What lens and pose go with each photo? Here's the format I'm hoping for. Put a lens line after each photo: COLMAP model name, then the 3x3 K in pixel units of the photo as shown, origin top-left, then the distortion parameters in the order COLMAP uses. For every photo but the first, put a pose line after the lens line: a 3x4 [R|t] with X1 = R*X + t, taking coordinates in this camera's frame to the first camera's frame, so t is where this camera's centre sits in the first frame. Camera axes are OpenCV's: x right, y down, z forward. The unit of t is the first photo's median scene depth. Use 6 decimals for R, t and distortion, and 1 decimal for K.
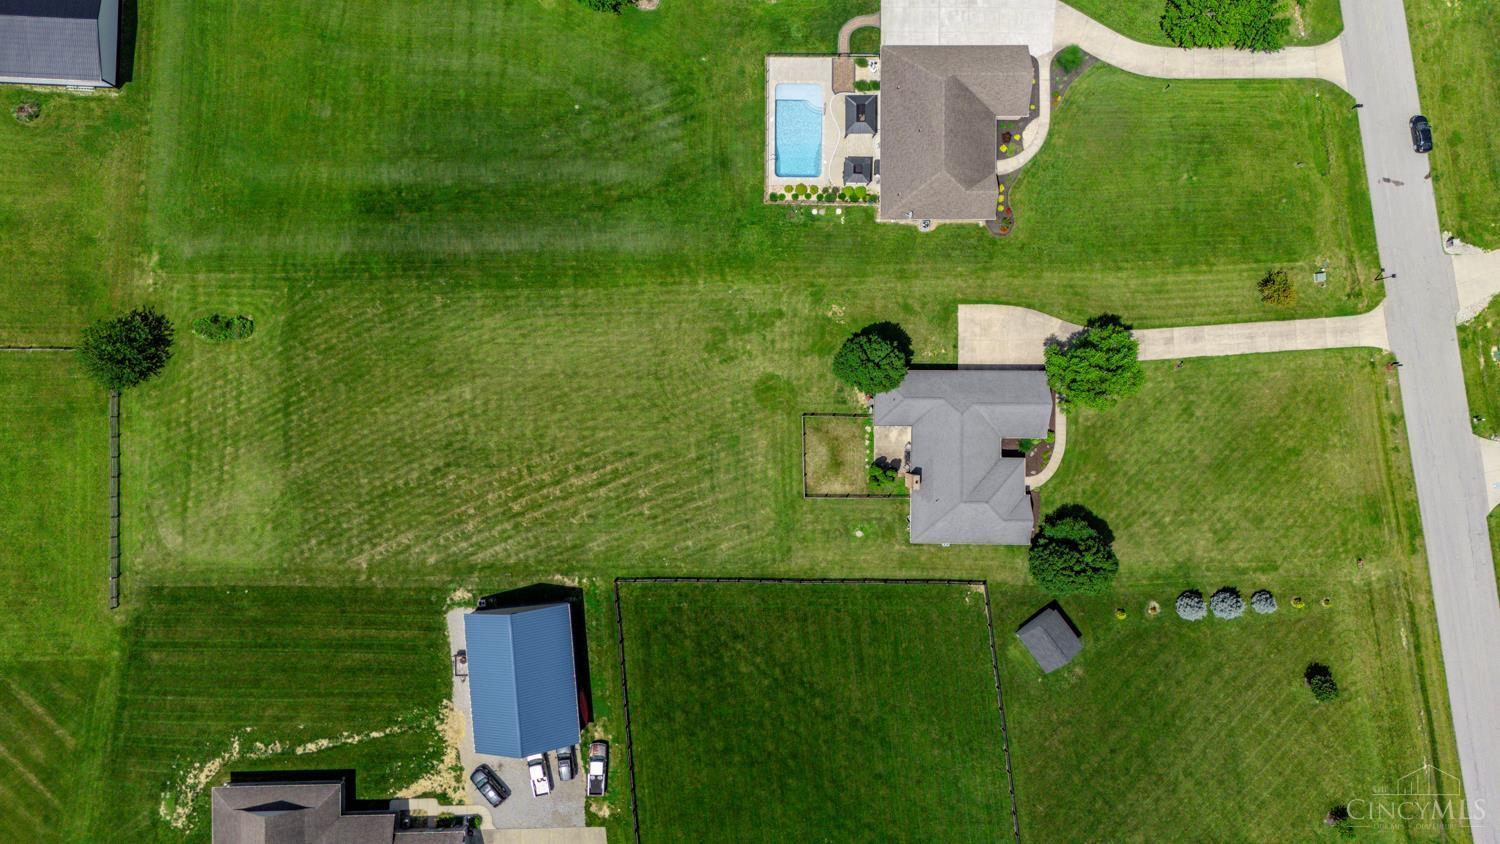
lens RADIAL K [[1109.7, 0, 750.0], [0, 1109.7, 422.0], [0, 0, 1]] dist [0.048056, -0.037655]
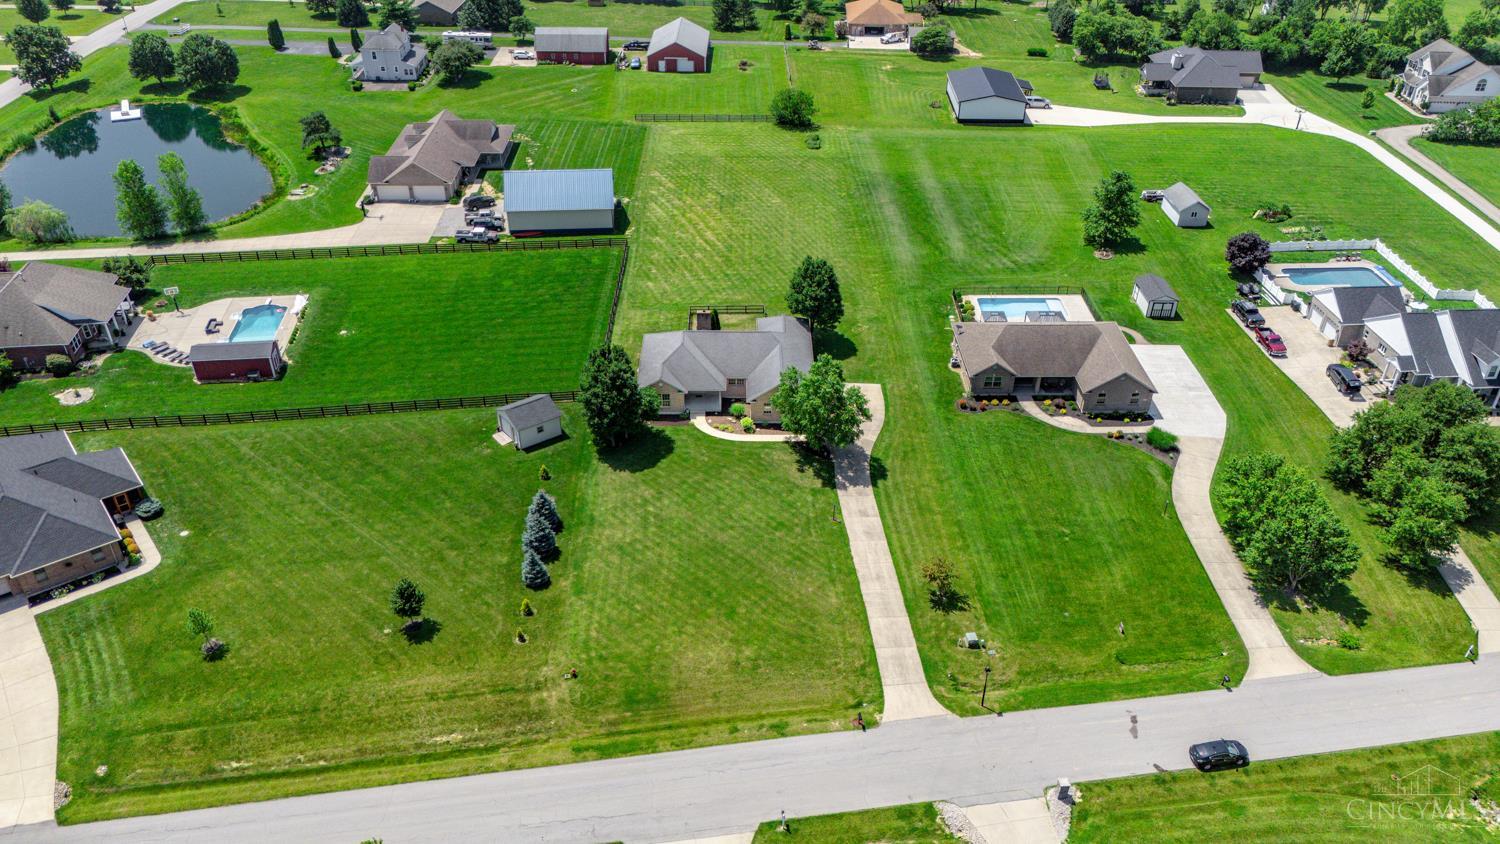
lens RADIAL K [[1120.9, 0, 744.9], [0, 1120.9, 421.4], [0, 0, 1]] dist [0.054838, -0.057366]
pose [[0.009376, 0.544952, -0.838415, 1.034965], [-0.999889, -0.004570, -0.014153, 0.028241], [-0.011544, 0.838455, 0.544849, 0.484024]]
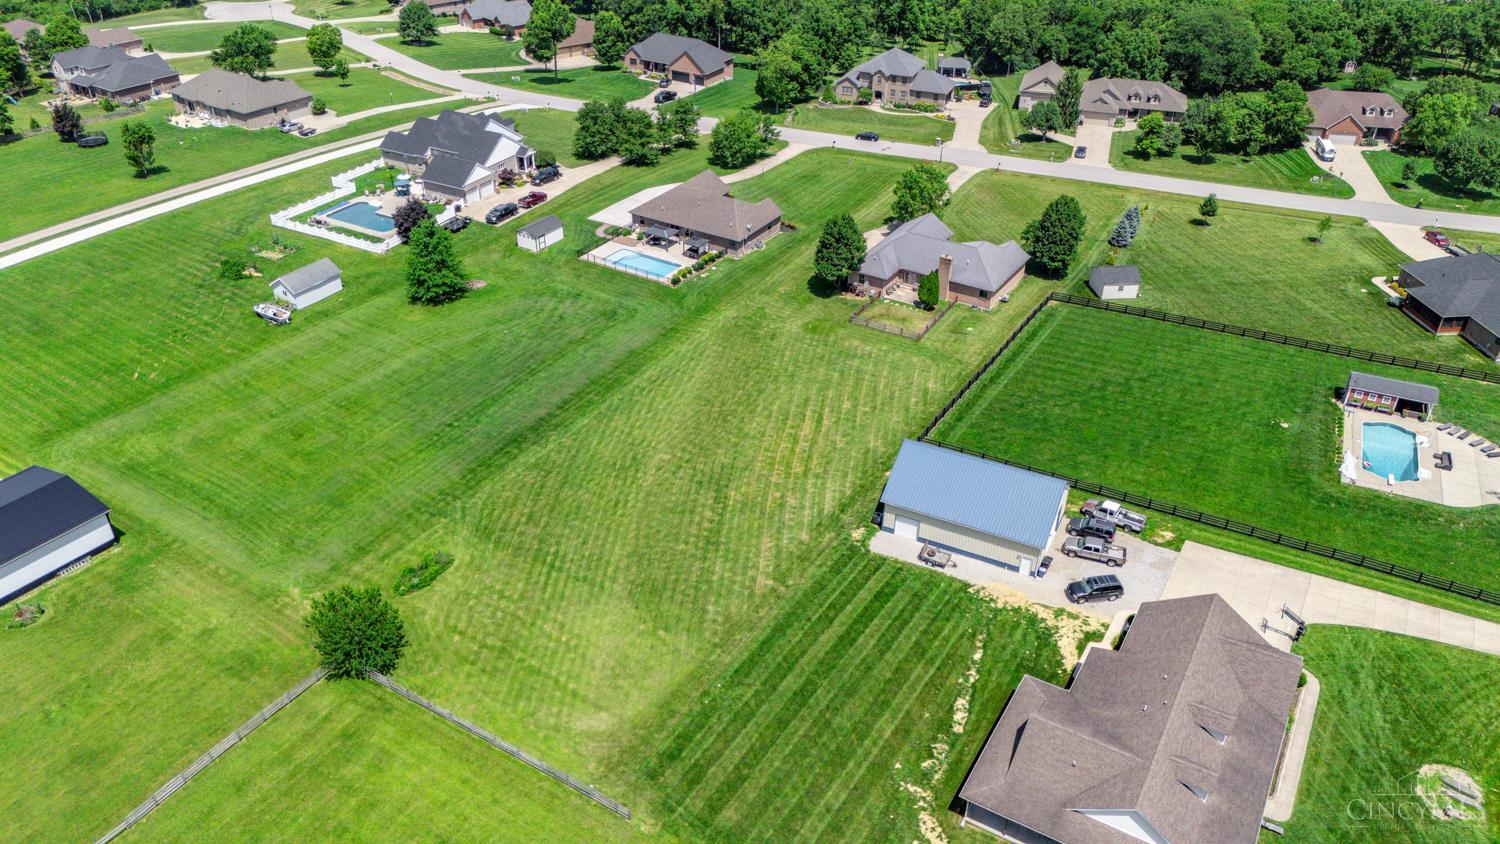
lens RADIAL K [[1182.1, 0, 724.9], [0, 1182.1, 422.4], [0, 0, 1]] dist [0.075610, -0.087598]
pose [[0.528290, -0.433873, 0.729838, -0.930302], [0.848991, 0.281167, -0.447391, 0.447146], [-0.011095, 0.855978, 0.516892, 0.470272]]
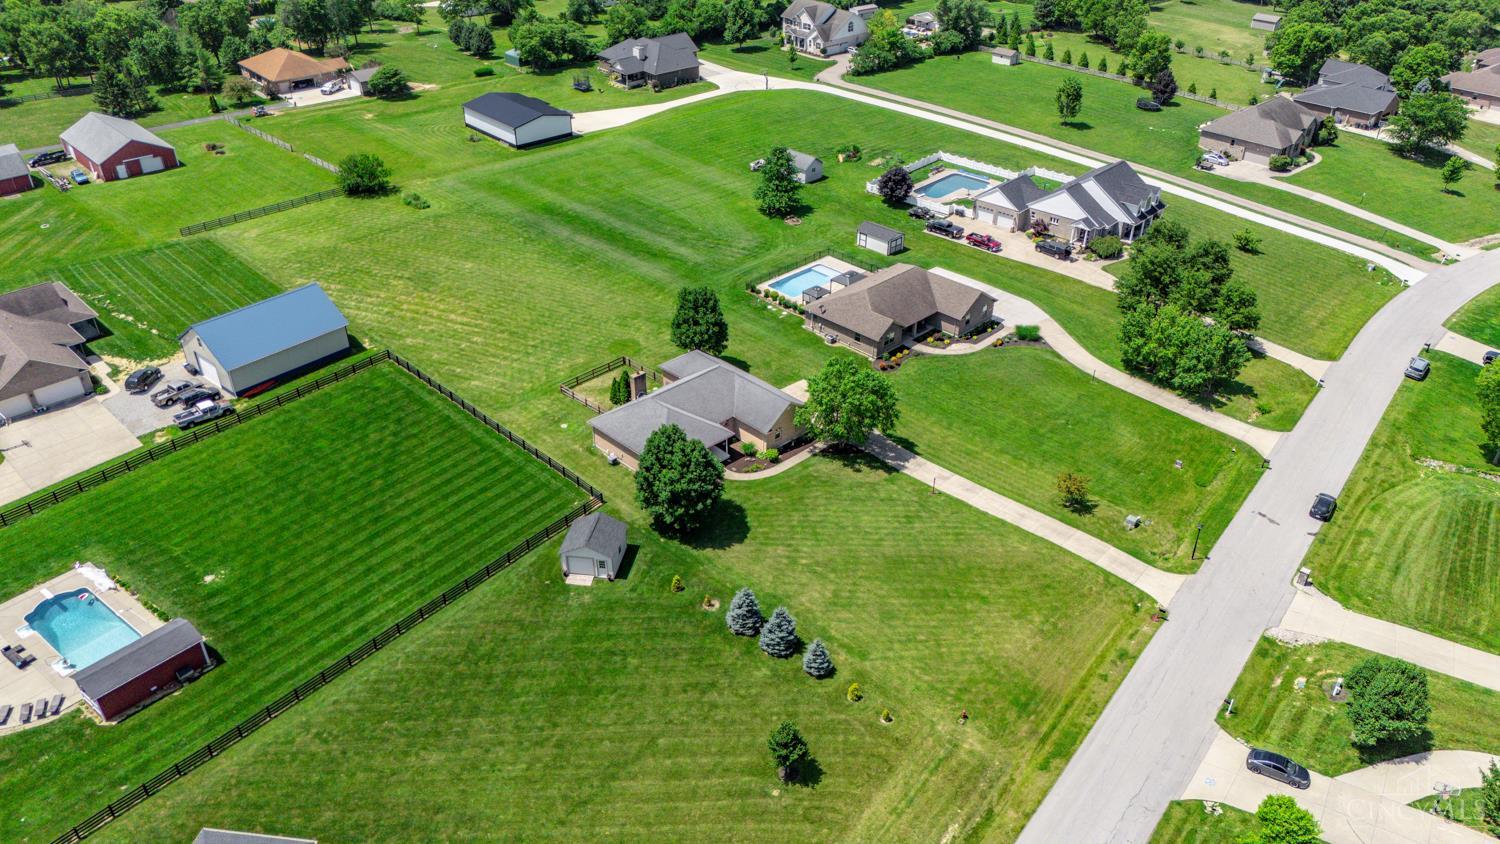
lens RADIAL K [[1120.9, 0, 744.9], [0, 1120.9, 421.4], [0, 0, 1]] dist [0.054838, -0.057366]
pose [[0.691830, 0.383878, -0.611563, 0.794494], [-0.722055, 0.364625, -0.587950, 0.552396], [-0.002710, 0.848343, 0.529439, 0.482948]]
